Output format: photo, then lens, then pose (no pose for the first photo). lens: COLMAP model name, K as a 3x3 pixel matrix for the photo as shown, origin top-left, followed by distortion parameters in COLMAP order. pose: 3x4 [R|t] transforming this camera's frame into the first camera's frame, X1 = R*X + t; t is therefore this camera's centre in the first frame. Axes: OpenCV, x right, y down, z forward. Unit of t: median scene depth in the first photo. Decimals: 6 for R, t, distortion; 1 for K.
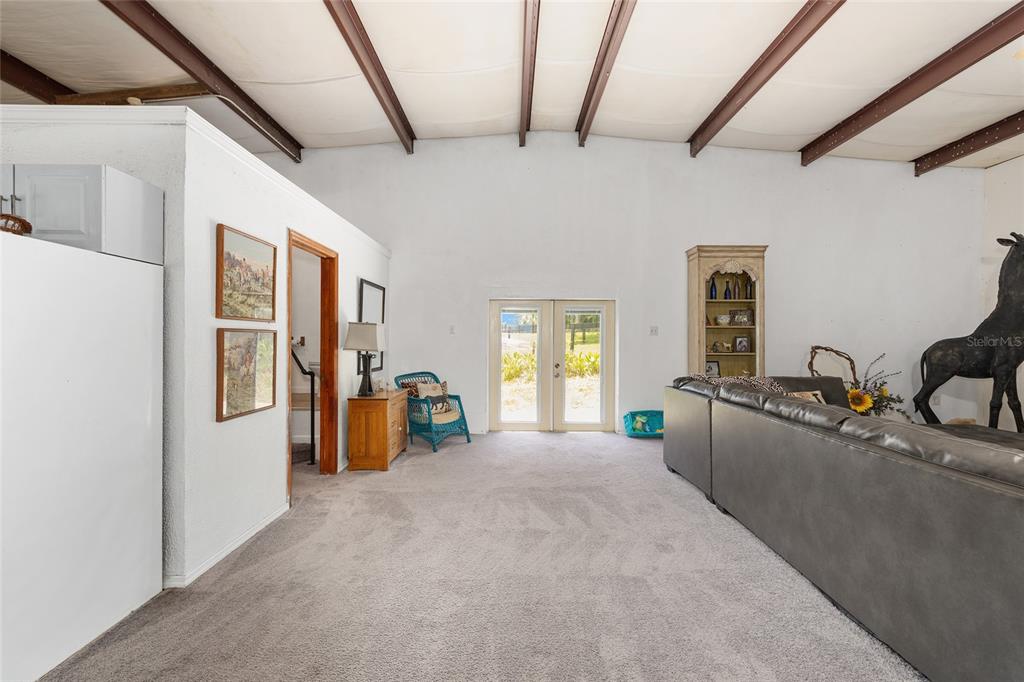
lens RADIAL K [[400.0, 0, 516.8], [0, 400.0, 342.4], [0, 0, 1]] dist [-0.001940, 0.000060]
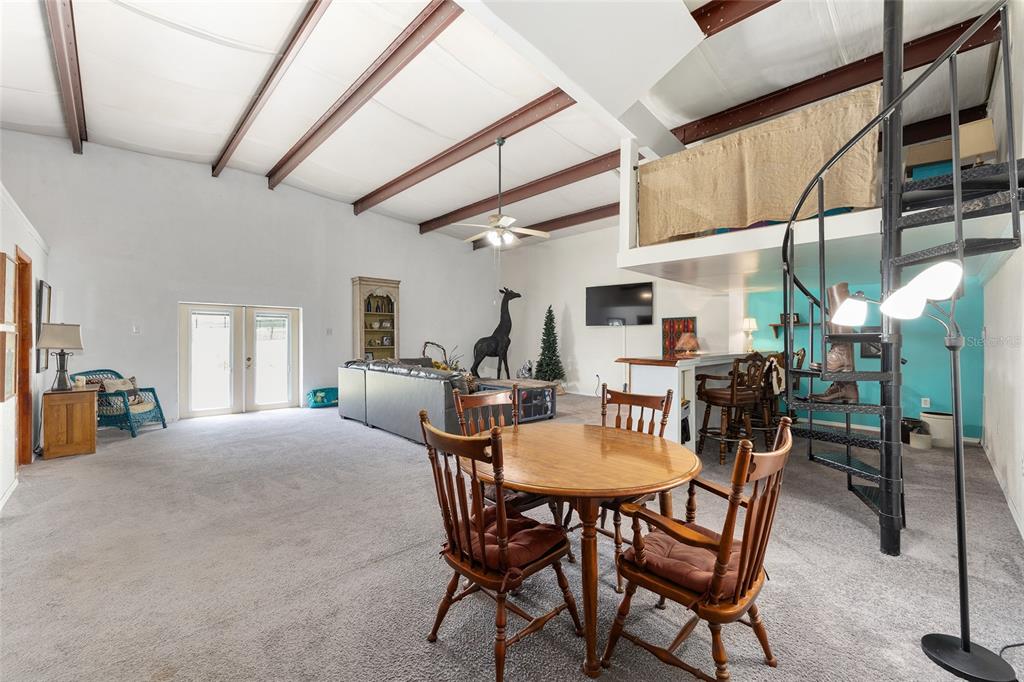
lens RADIAL K [[400.0, 0, 513.2], [0, 400.0, 340.6], [0, 0, 1]] dist [-0.001940, 0.000060]
pose [[0.707057, -0.005474, 0.707135, -0.214311], [0.002757, 0.999984, 0.004985, -0.003602], [-0.707151, -0.001575, 0.707061, -0.499354]]
